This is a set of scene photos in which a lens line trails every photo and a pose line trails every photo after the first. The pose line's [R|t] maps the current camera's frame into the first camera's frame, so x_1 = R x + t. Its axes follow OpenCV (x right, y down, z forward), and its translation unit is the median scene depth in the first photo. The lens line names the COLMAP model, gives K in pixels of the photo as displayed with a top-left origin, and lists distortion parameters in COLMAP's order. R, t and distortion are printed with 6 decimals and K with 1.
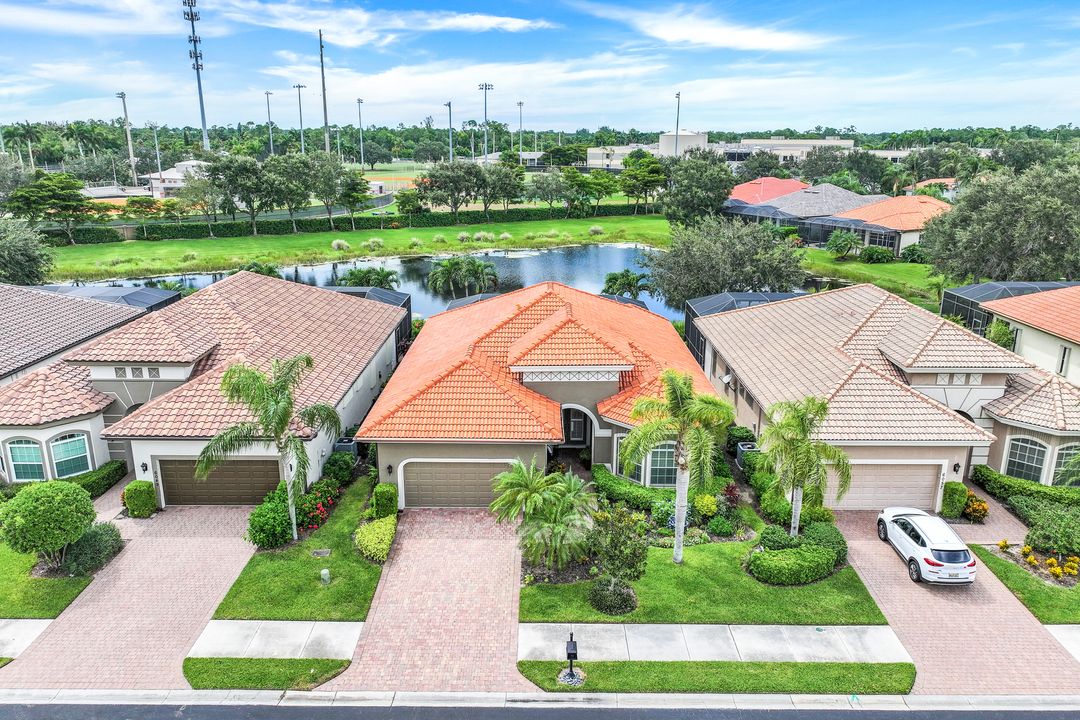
lens RADIAL K [[765.7, 0, 545.6], [0, 765.7, 354.8], [0, 0, 1]] dist [0.009247, 0.001150]
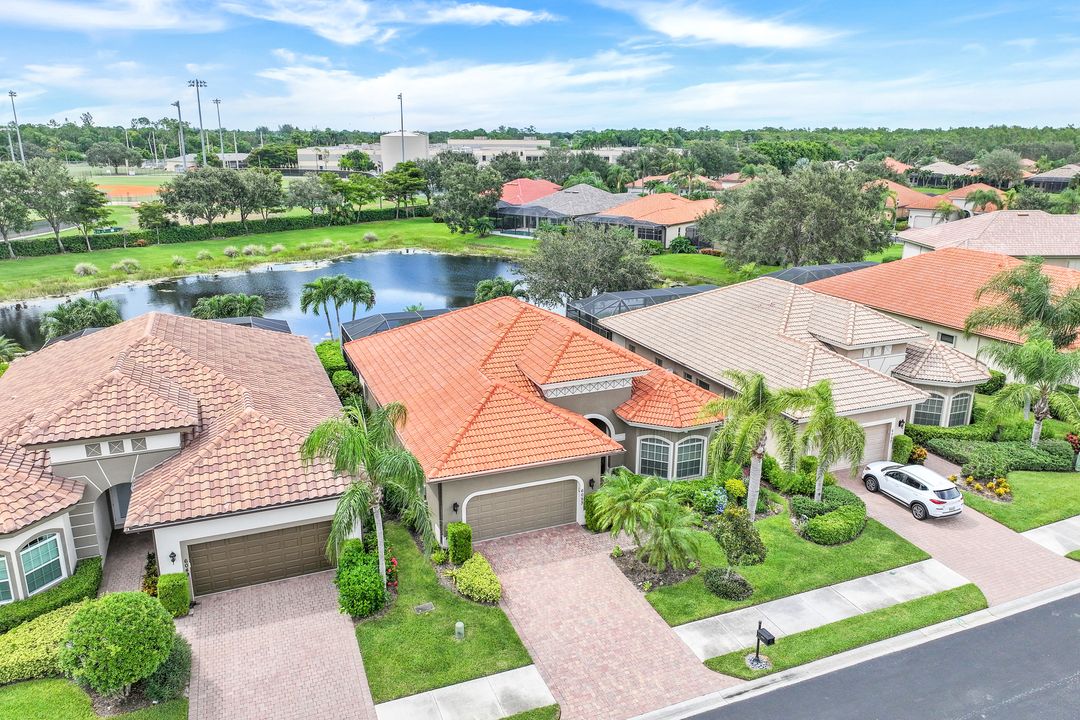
lens RADIAL K [[765.7, 0, 539.6], [0, 765.7, 361.2], [0, 0, 1]] dist [0.009247, 0.001150]
pose [[0.923897, -0.108689, 0.366880, -0.416043], [0.105125, 0.994014, 0.029748, -0.046480], [-0.367917, 0.011084, 0.929792, 0.069902]]
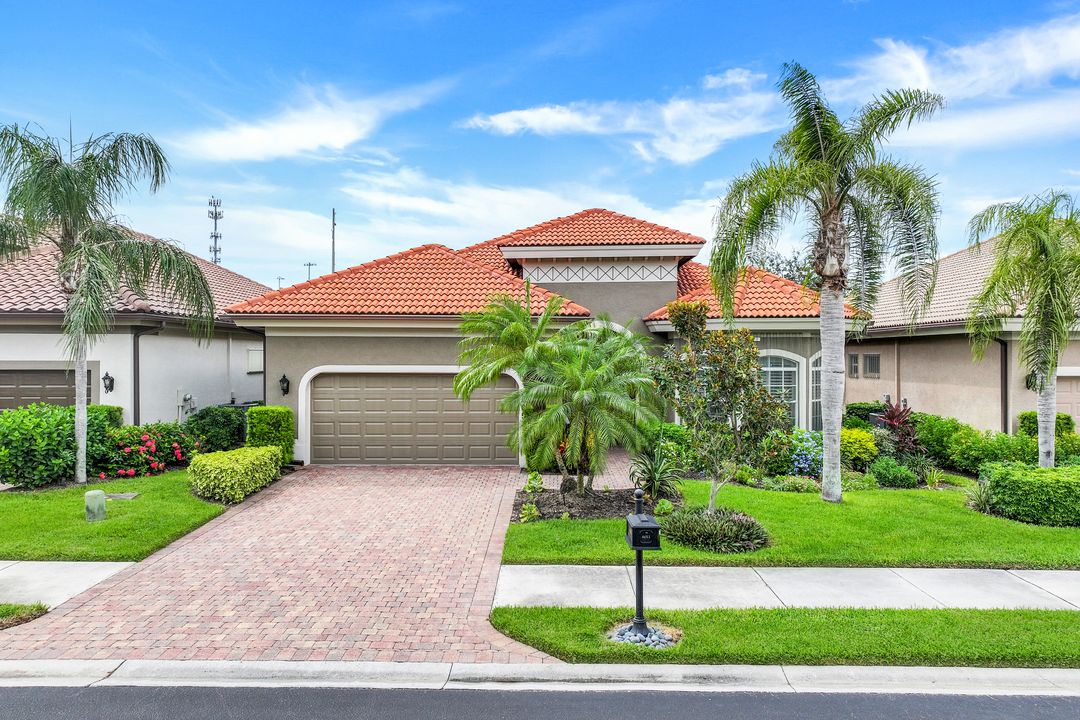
lens RADIAL K [[765.7, 0, 542.7], [0, 765.7, 359.4], [0, 0, 1]] dist [0.009247, 0.001150]
pose [[0.999824, -0.008936, -0.016493, -0.003378], [0.004030, 0.961038, -0.276386, 0.274776], [0.018320, 0.276271, 0.960905, 0.433686]]
